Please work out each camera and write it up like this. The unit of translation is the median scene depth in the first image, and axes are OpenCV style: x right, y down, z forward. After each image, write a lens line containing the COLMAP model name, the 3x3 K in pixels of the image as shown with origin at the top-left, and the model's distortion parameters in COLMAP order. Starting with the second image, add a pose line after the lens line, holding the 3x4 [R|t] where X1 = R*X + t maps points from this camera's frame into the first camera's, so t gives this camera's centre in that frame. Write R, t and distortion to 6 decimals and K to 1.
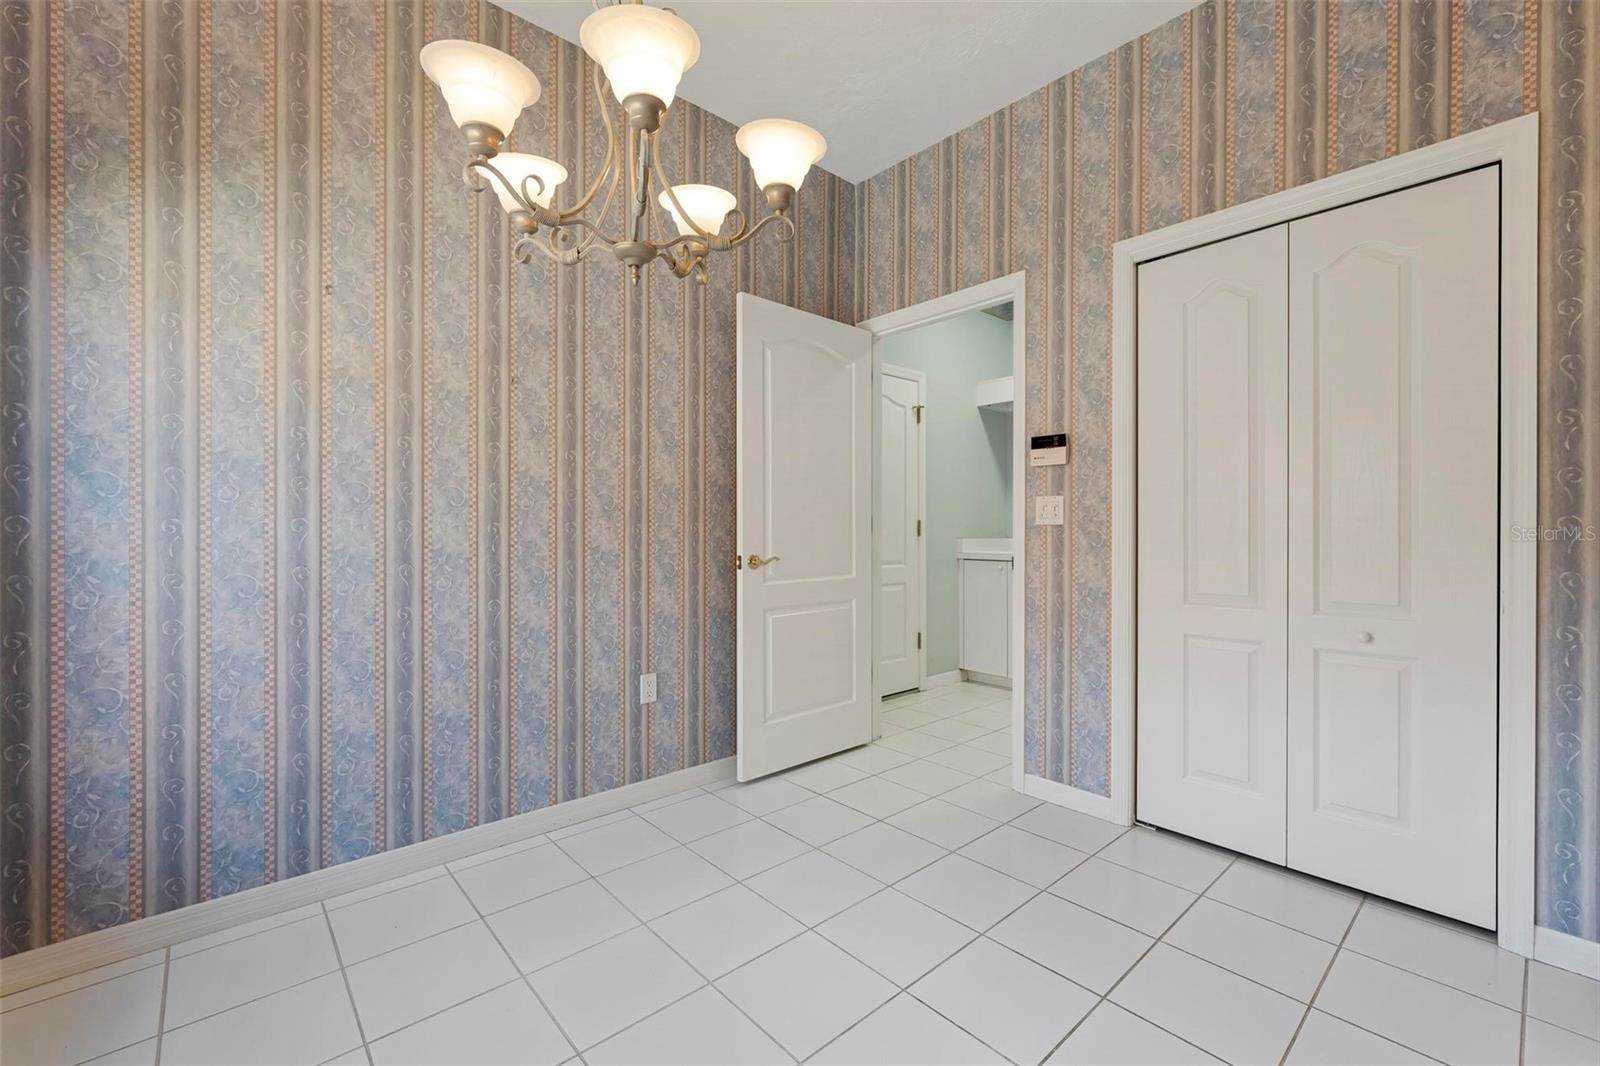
lens RADIAL K [[667.4, 0, 799.9], [0, 667.4, 533.8], [0, 0, 1]] dist [-0.001925, -0.000320]
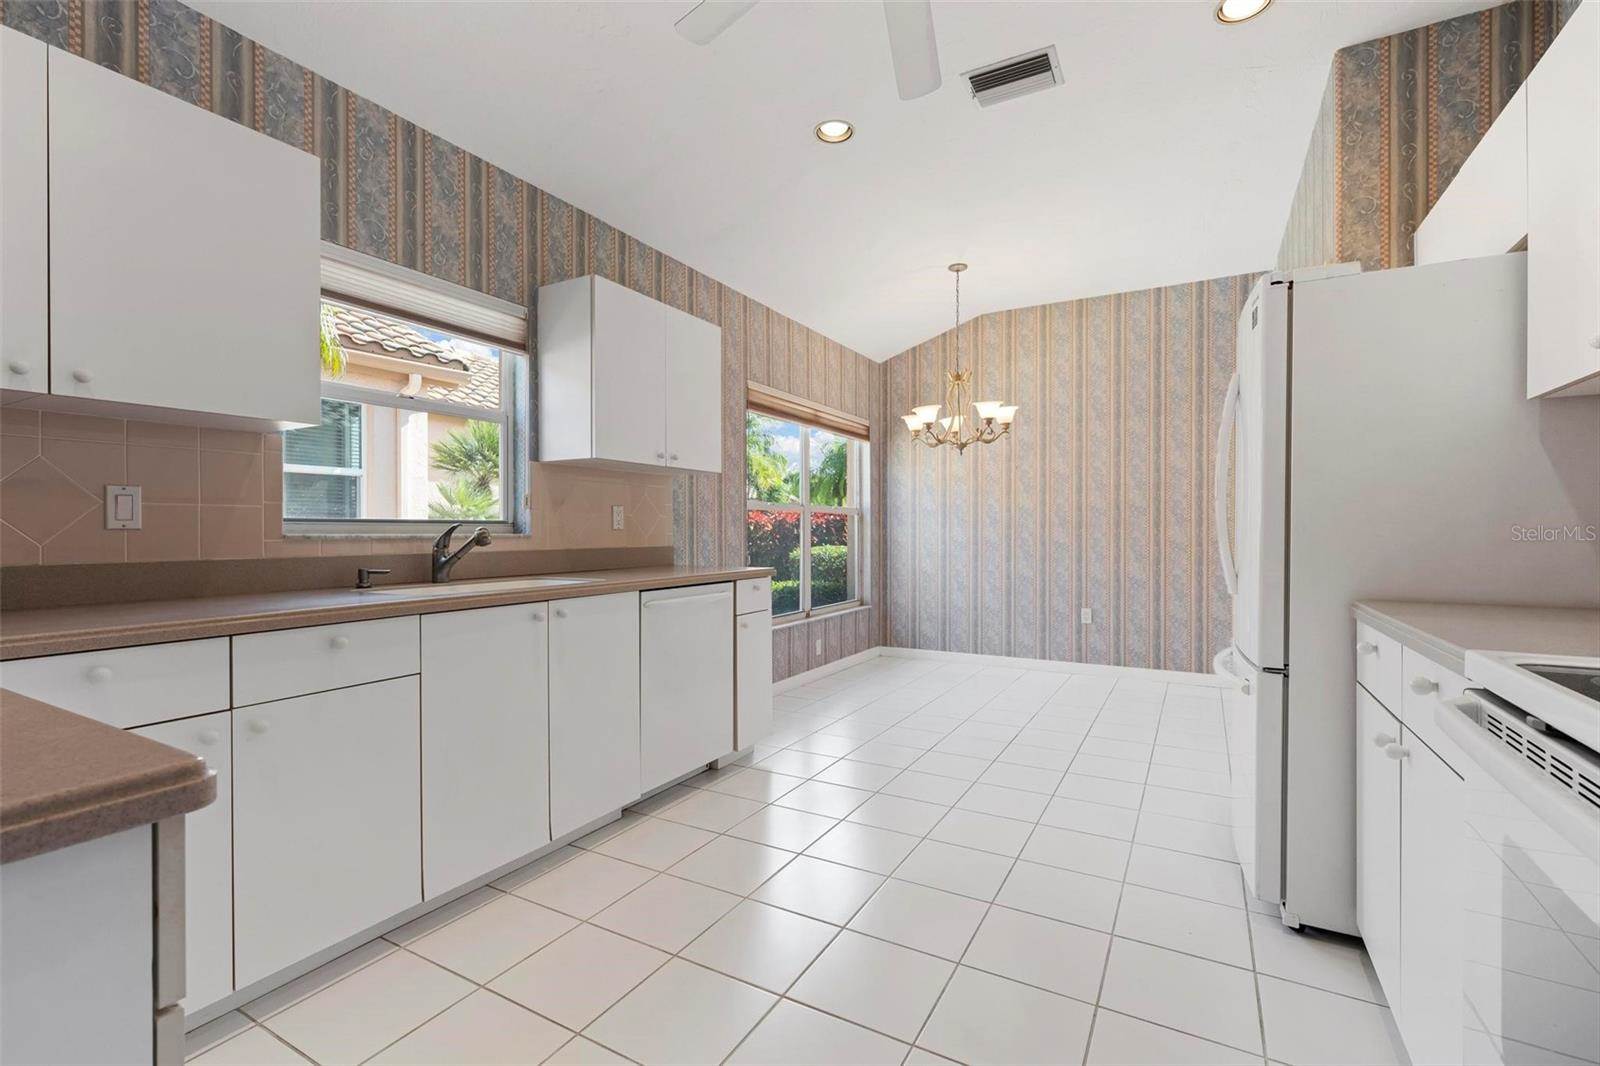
lens RADIAL K [[695.8, 0, 806.1], [0, 695.8, 532.9], [0, 0, 1]] dist [-0.000262, 0.000169]
pose [[0.323088, -0.000005, -0.946369, 1.608795], [-0.003501, 0.999993, -0.001201, 0.000227], [0.946363, 0.003701, 0.323085, -0.461968]]
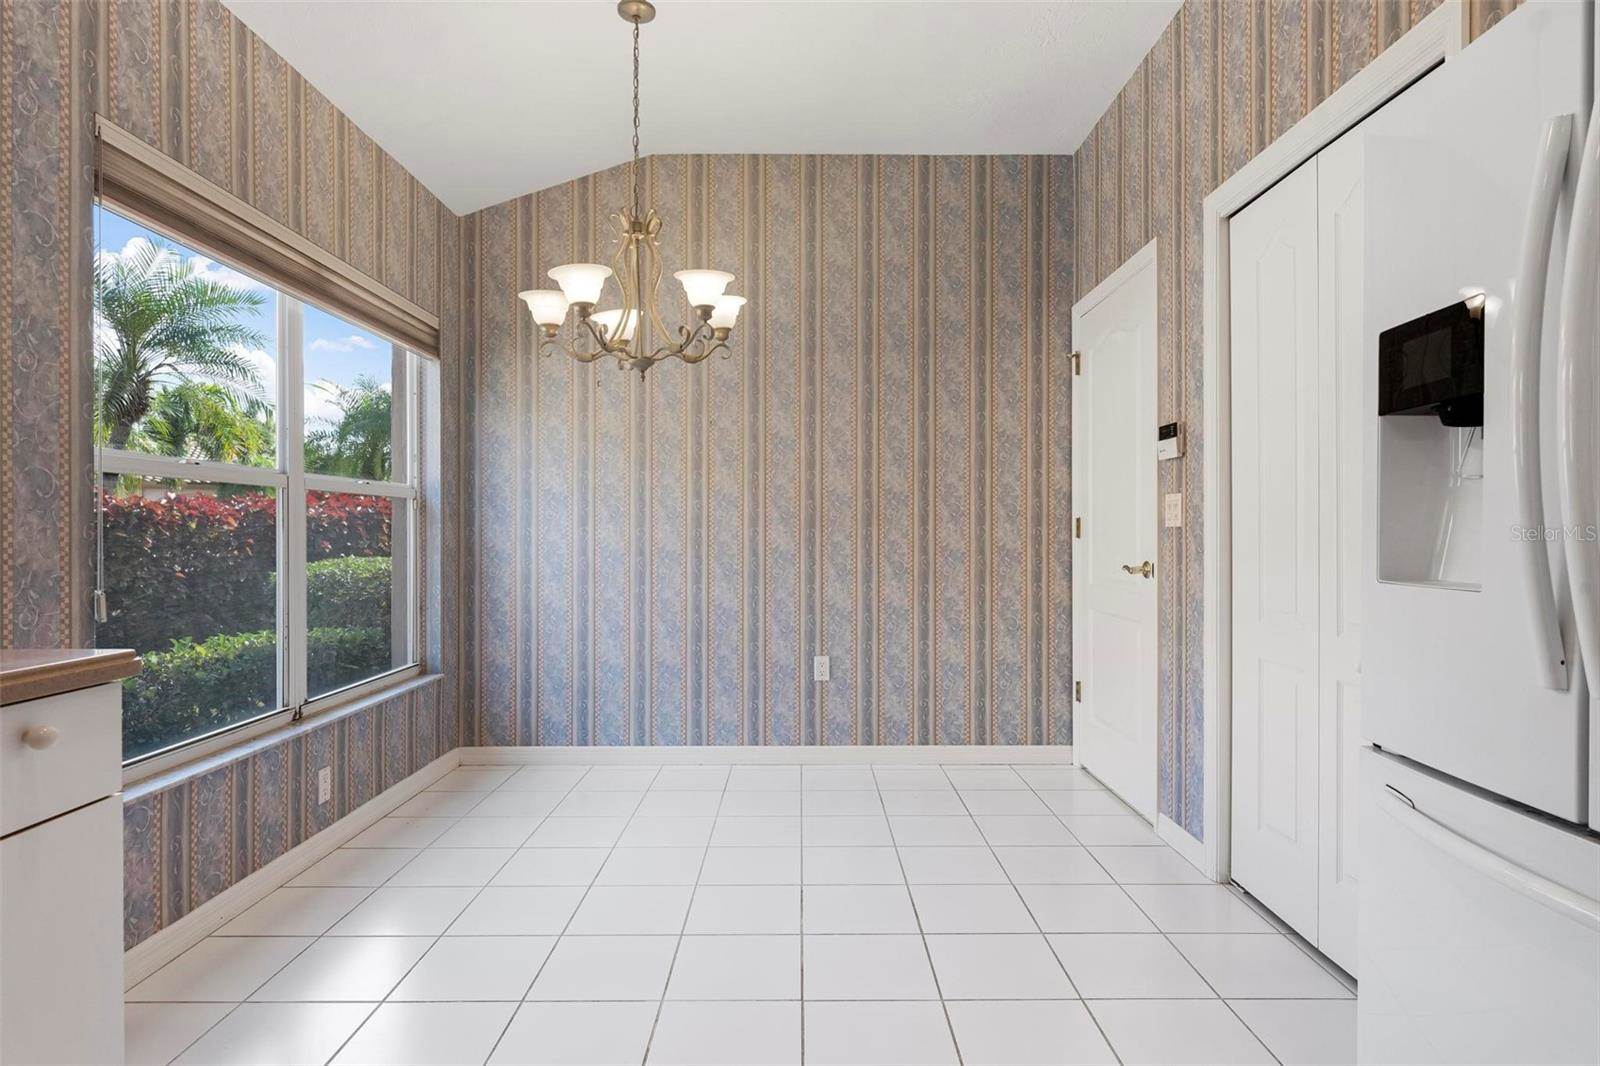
lens RADIAL K [[853.3, 0, 800.0], [0, 853.3, 533.0], [0, 0, 1]] dist [-0.000198, -0.000655]
pose [[0.745791, -0.002320, -0.666176, 0.861664], [-0.001536, 0.999985, -0.005203, 0.000936], [0.666178, 0.004904, 0.745776, -0.171787]]
